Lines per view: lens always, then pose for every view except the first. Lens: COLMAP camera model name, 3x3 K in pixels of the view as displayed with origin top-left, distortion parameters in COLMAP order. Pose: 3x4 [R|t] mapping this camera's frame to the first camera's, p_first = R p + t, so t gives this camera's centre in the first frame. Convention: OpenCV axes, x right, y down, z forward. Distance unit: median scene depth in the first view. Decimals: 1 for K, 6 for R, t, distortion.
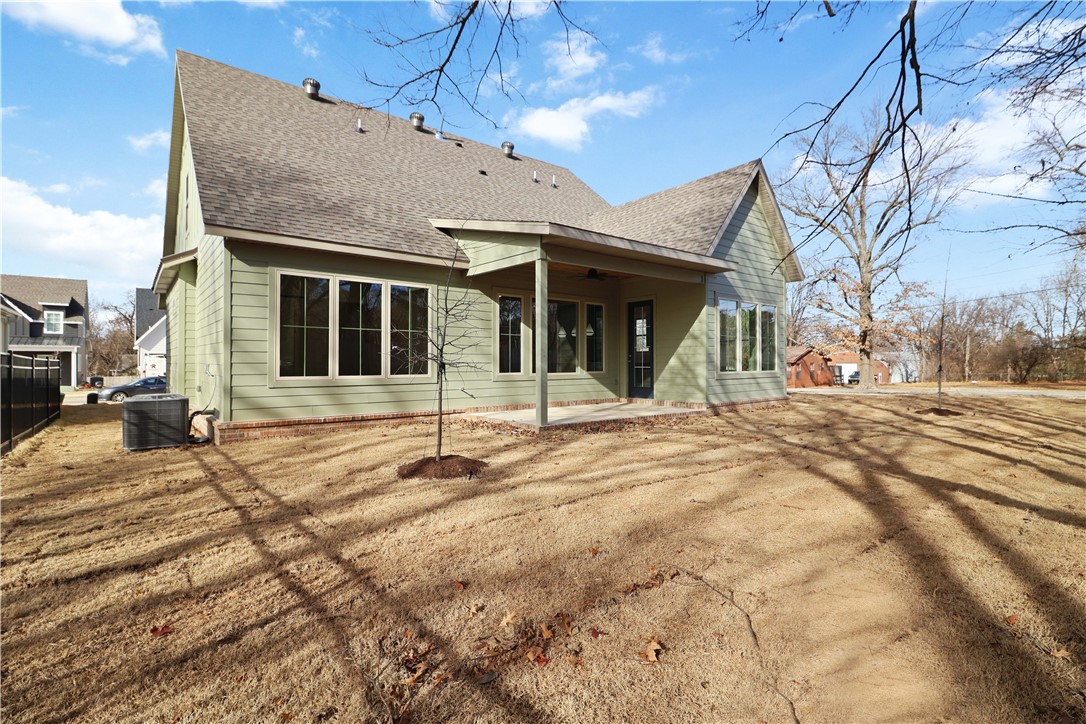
lens RADIAL K [[517.2, 0, 548.4], [0, 517.2, 361.7], [0, 0, 1]] dist [0.003240, 0.000198]
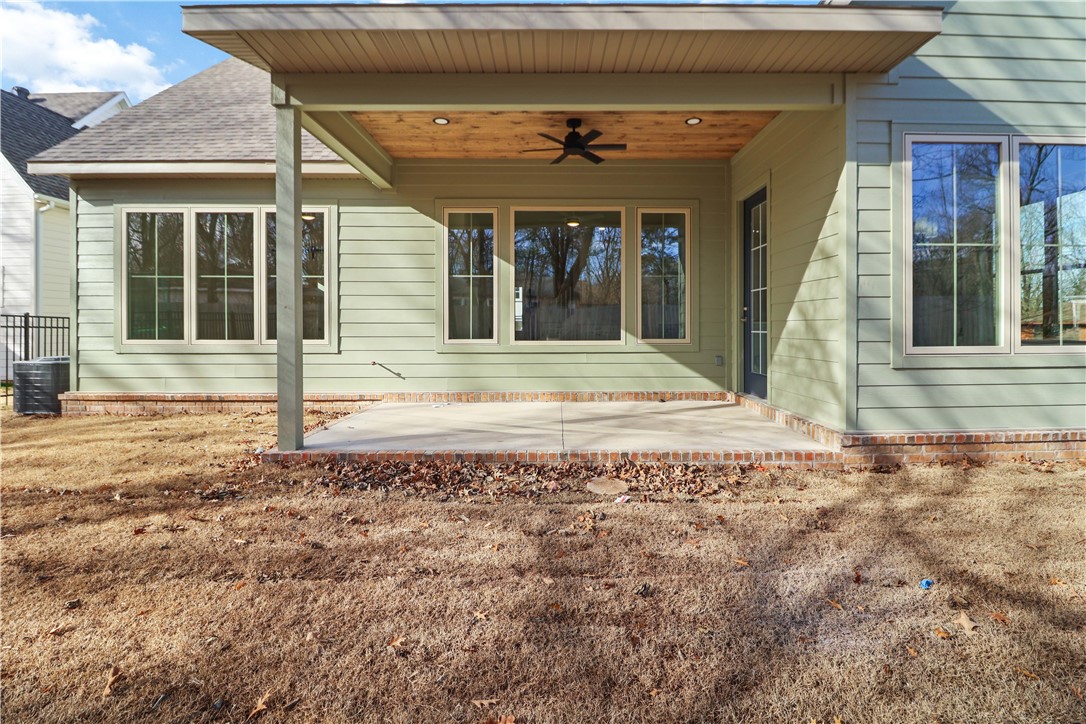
lens RADIAL K [[517.2, 0, 545.2], [0, 517.2, 324.1], [0, 0, 1]] dist [0.003240, 0.000198]
pose [[0.781081, -0.000508, -0.624429, 0.369258], [0.000777, 1.000000, 0.000157, 0.003685], [0.624429, -0.000608, 0.781081, 0.580345]]
